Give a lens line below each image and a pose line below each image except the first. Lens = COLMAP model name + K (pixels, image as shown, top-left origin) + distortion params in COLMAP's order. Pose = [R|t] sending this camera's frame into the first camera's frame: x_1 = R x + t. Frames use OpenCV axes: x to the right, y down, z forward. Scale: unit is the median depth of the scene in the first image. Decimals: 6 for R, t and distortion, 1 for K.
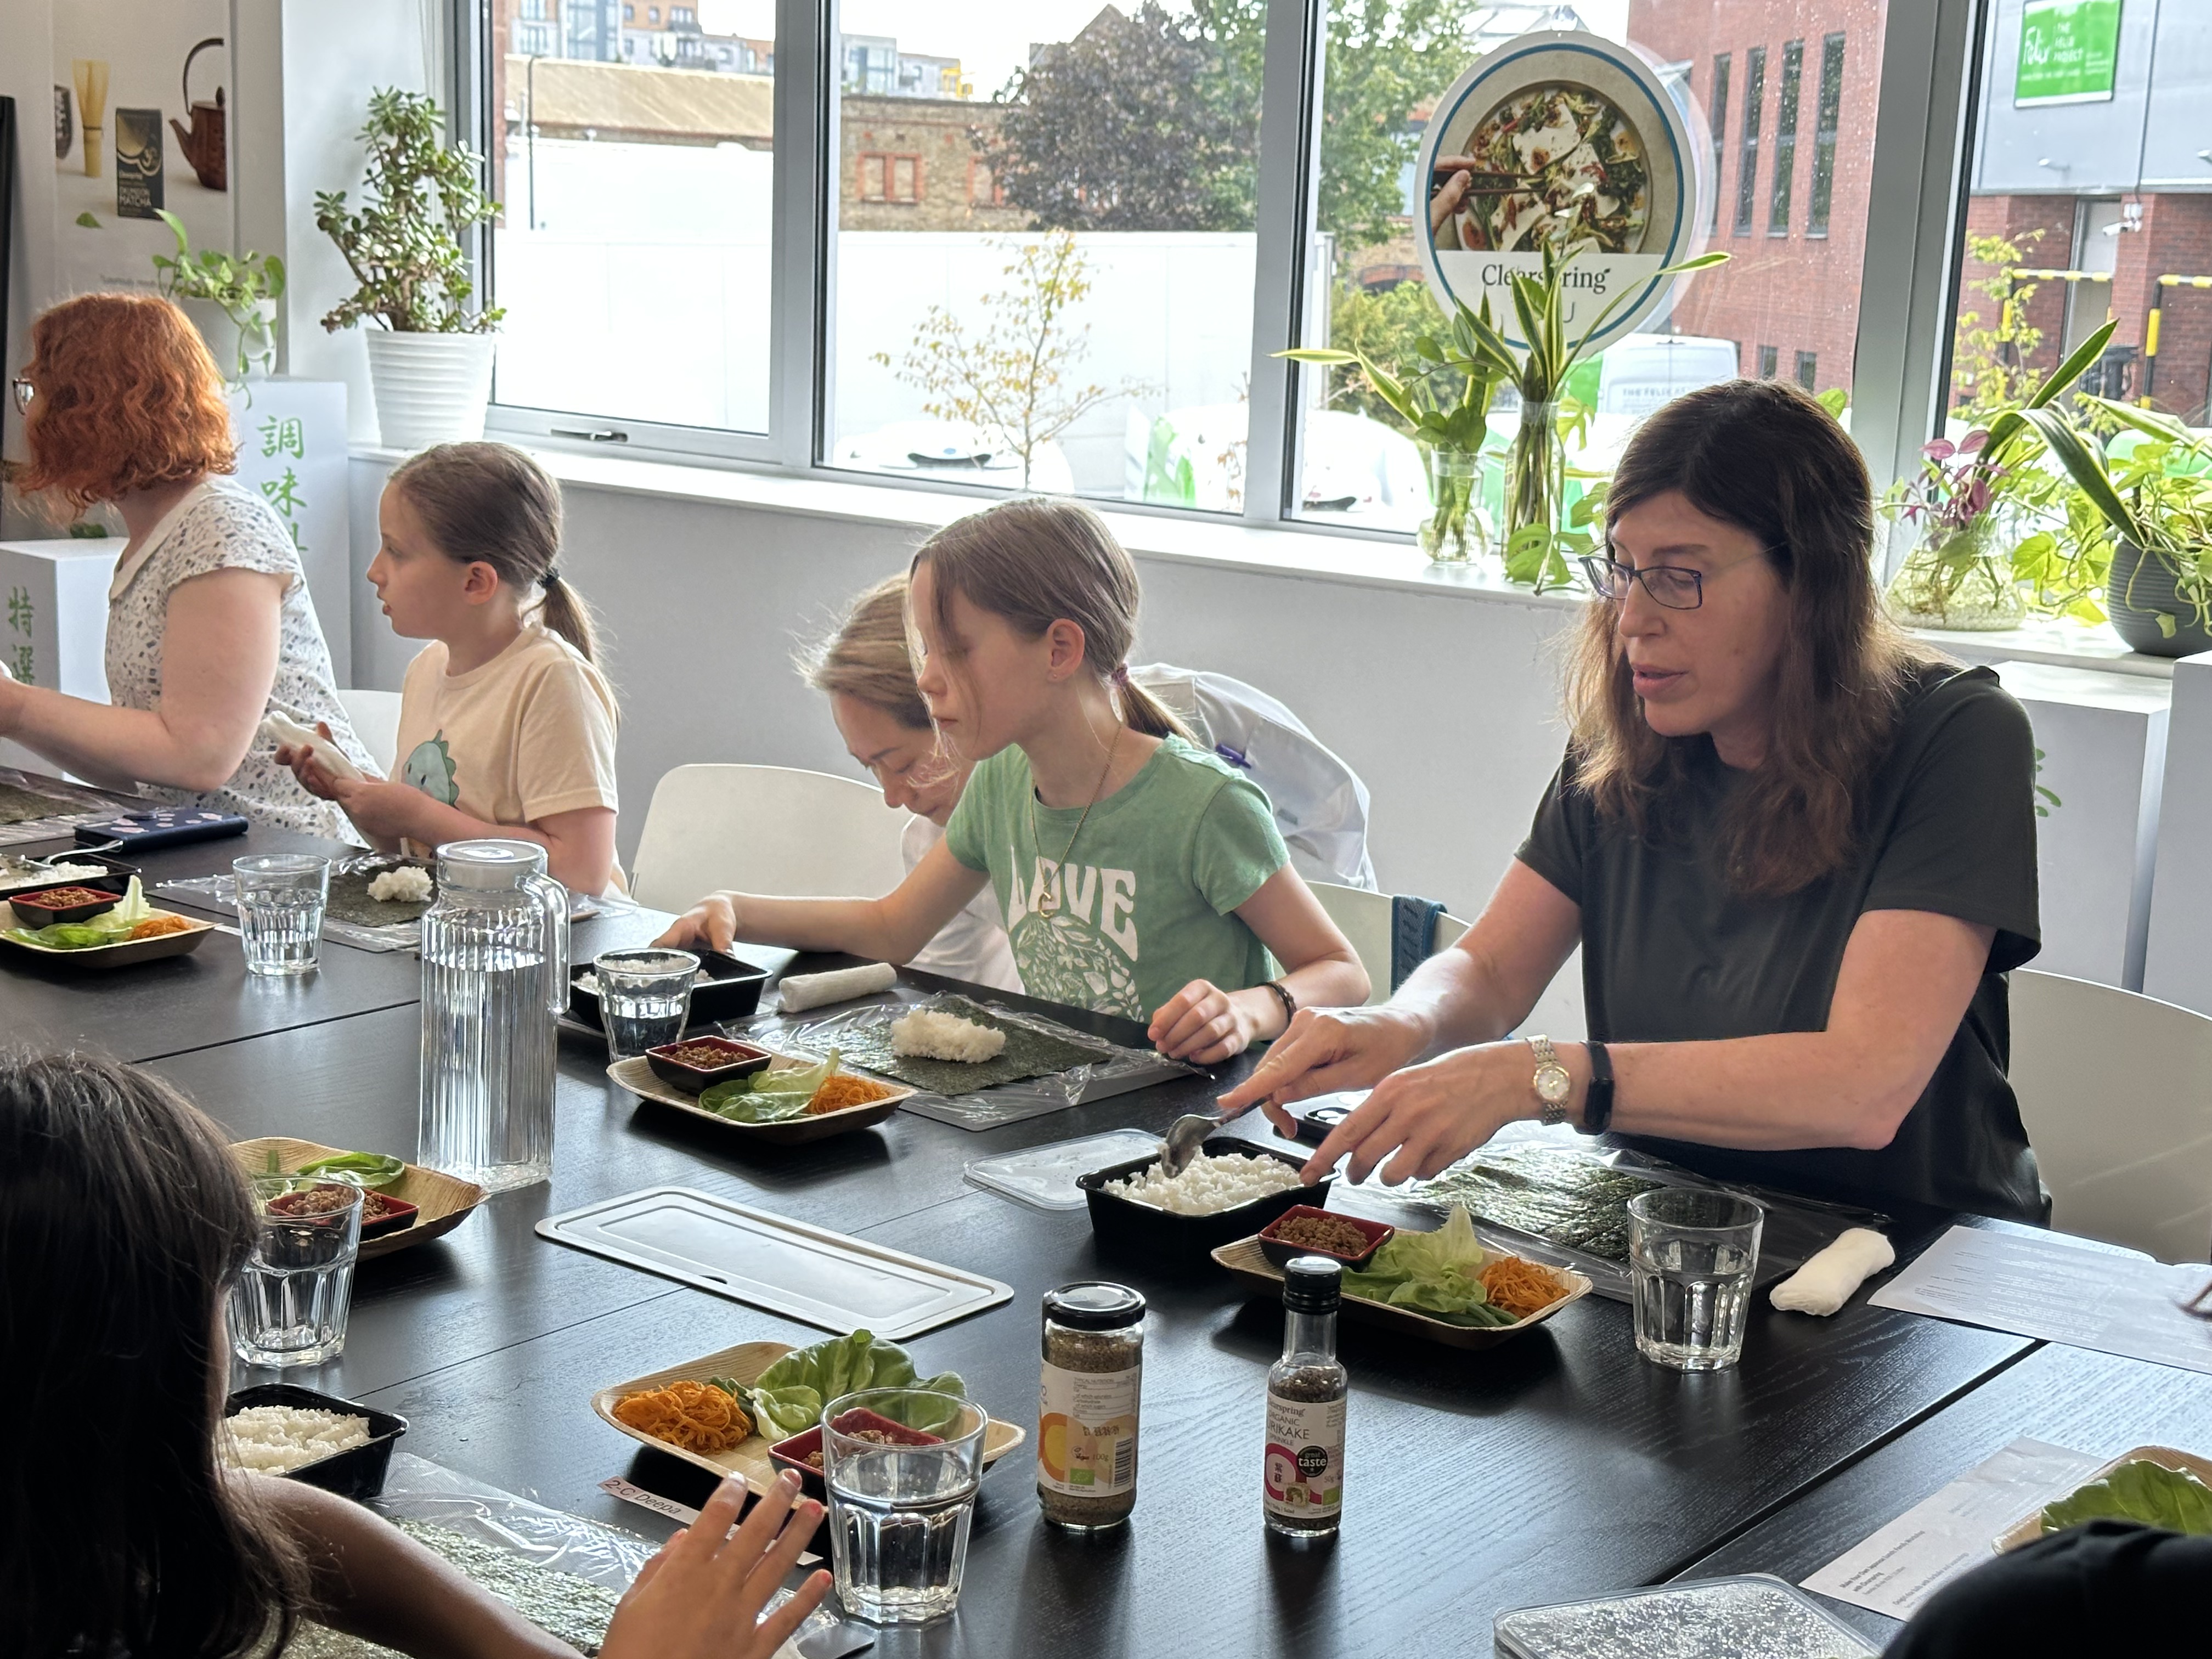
lens RADIAL K [[3278.0, 0, 1103.4], [0, 3278.0, 833.0], [0, 0, 1]] dist [0.172126, 0.000000]
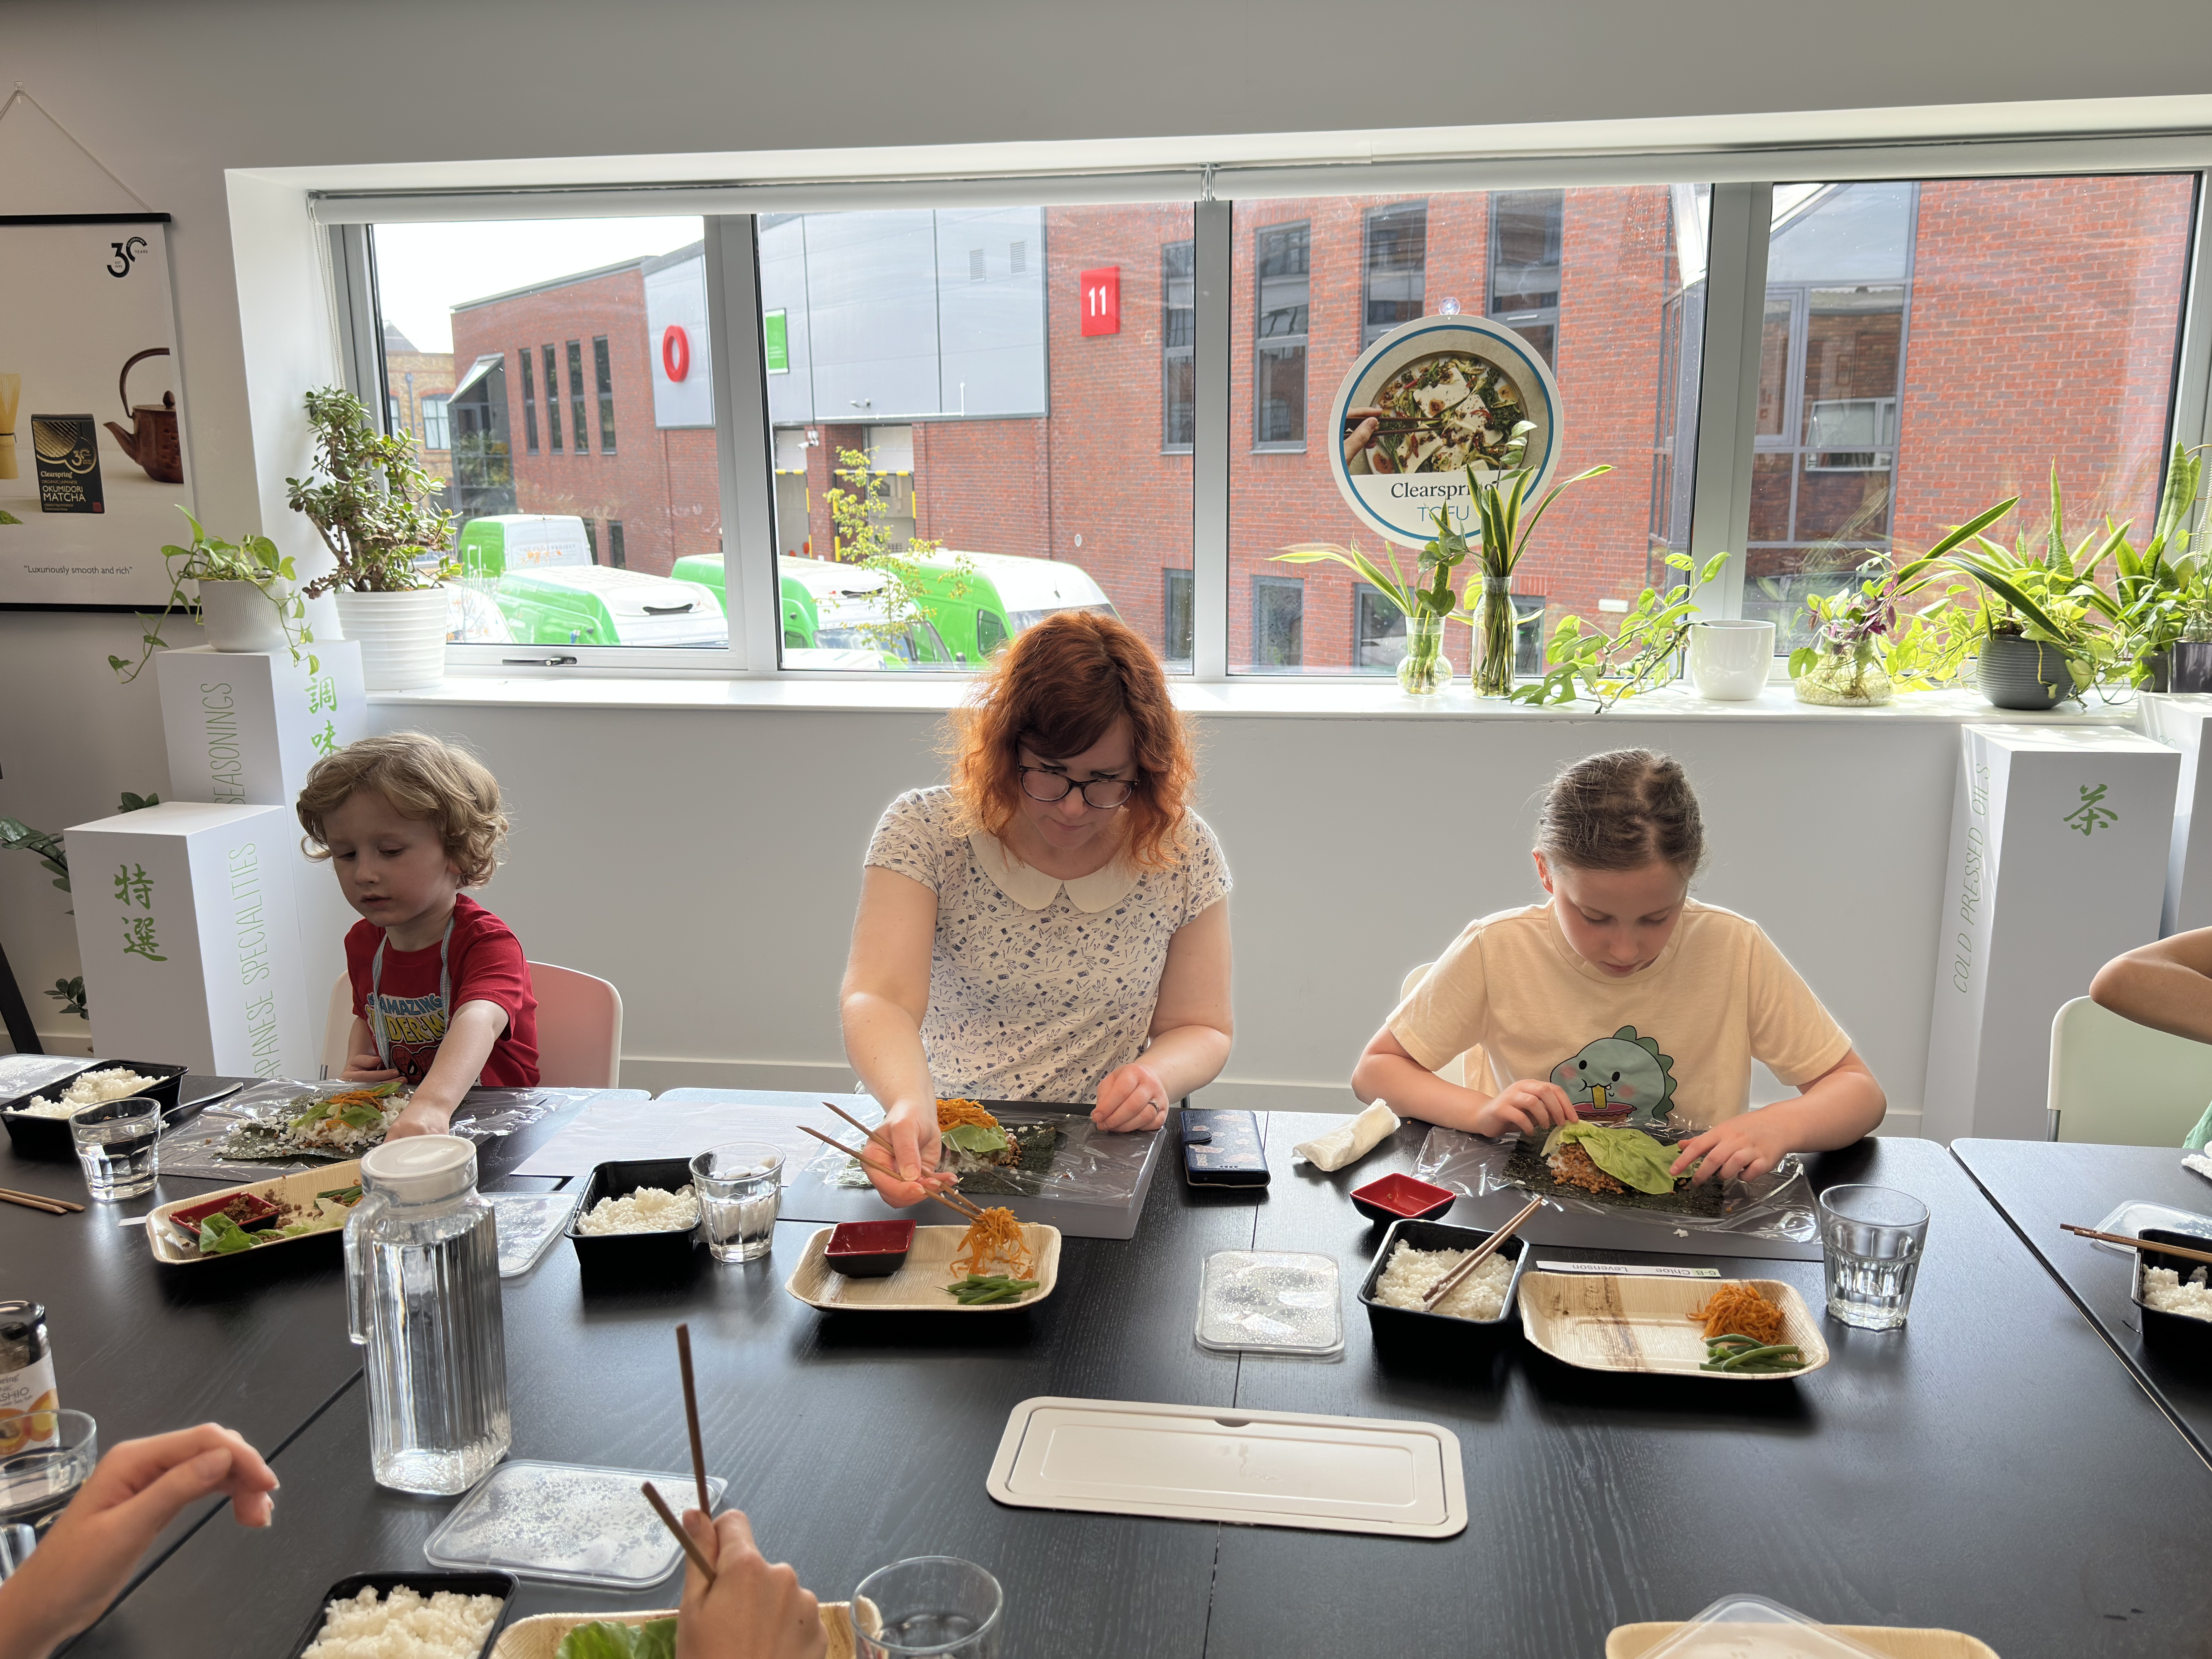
lens RADIAL K [[1772.5, 0, 1106.1], [0, 1772.5, 837.8], [0, 0, 1]] dist [0.095615, -0.044886]
pose [[0.866714, -0.154774, 0.474186, -0.380131], [0.137319, 0.987945, 0.071475, -0.093627], [-0.479532, 0.003167, 0.877519, 0.388845]]
